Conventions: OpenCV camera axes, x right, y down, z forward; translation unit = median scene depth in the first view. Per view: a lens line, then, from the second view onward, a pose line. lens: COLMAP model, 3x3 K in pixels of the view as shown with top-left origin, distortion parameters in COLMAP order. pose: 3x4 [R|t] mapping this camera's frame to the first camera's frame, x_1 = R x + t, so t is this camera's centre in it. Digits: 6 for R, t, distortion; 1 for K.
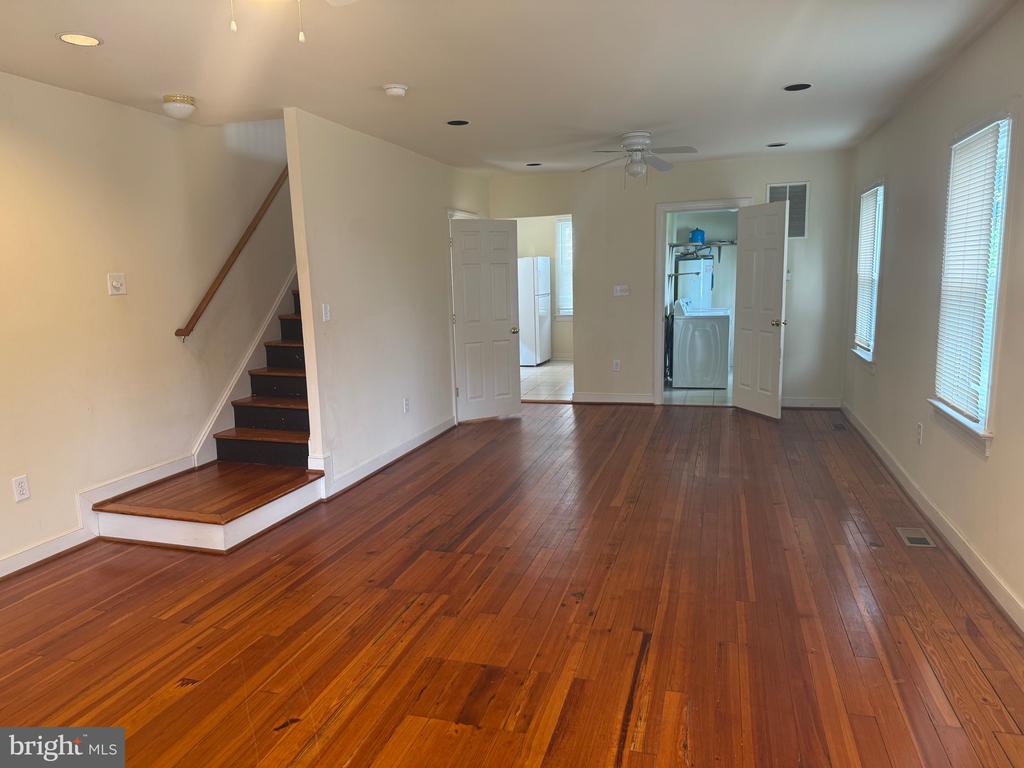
lens RADIAL K [[718.0, 0, 501.5], [0, 718.0, 403.6], [0, 0, 1]] dist [0.009233, -0.005549]
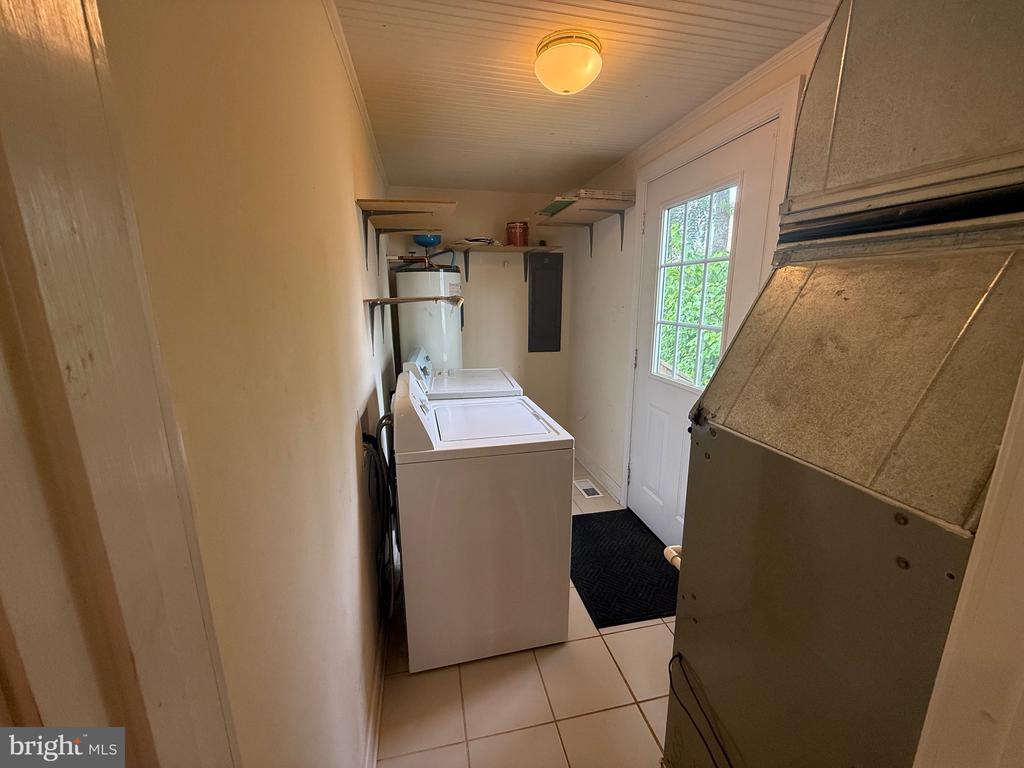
lens RADIAL K [[410.0, 0, 521.1], [0, 410.0, 385.2], [0, 0, 1]] dist [0.000700, -0.000175]
pose [[0.868307, -0.092335, 0.487357, 0.173561], [0.076115, 0.995688, 0.053031, -0.127522], [-0.490152, -0.008952, 0.871591, 0.700765]]
